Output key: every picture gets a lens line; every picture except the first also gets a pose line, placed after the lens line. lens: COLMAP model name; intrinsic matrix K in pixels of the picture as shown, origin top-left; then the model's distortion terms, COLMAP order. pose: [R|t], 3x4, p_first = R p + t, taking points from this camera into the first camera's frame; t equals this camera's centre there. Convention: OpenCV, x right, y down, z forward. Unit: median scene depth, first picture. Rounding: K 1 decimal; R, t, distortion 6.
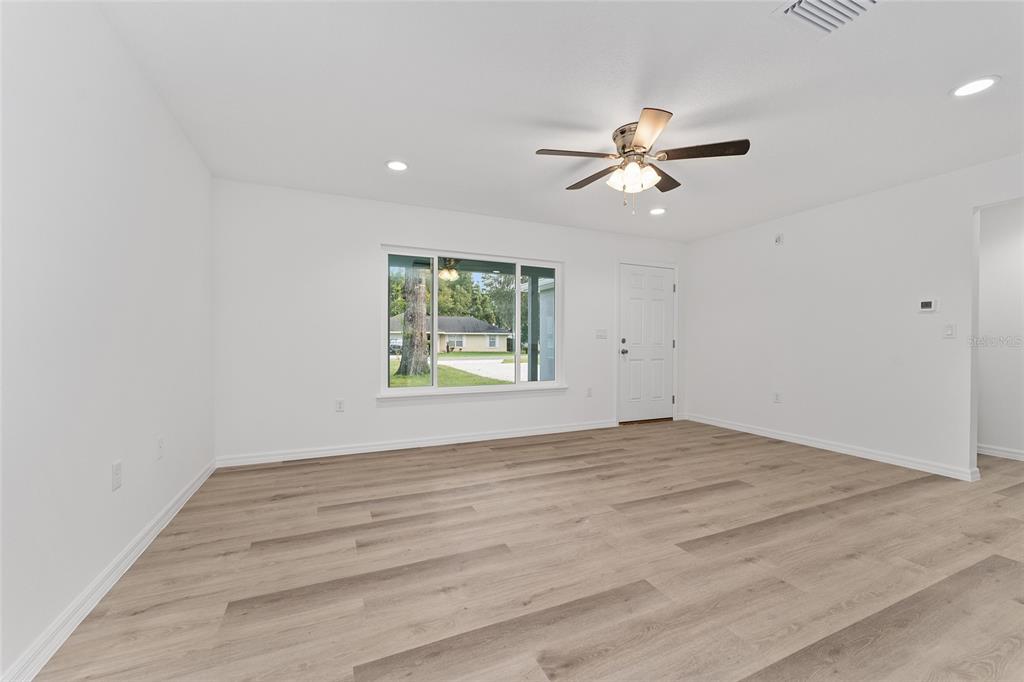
lens RADIAL K [[410.7, 0, 503.3], [0, 410.7, 341.4], [0, 0, 1]] dist [0.001192, -0.000372]
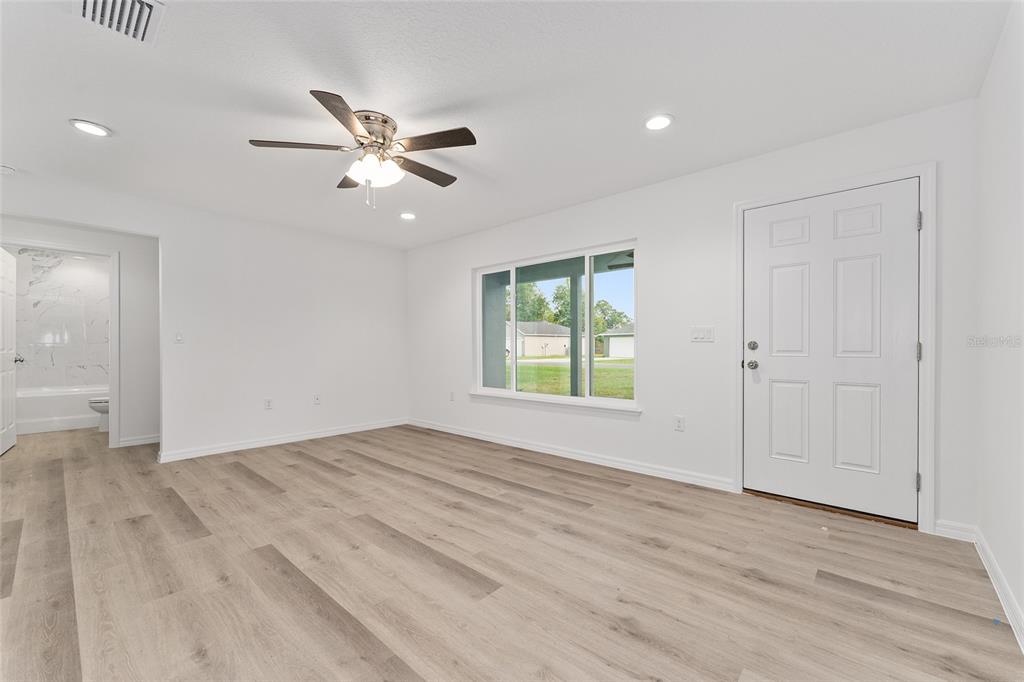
lens RADIAL K [[410.7, 0, 516.1], [0, 410.7, 346.1], [0, 0, 1]] dist [0.001192, -0.000372]
pose [[0.412127, -0.006584, -0.911103, 1.115327], [0.003579, 0.999978, -0.005607, 0.001485], [0.911119, -0.000950, 0.412141, 0.782308]]
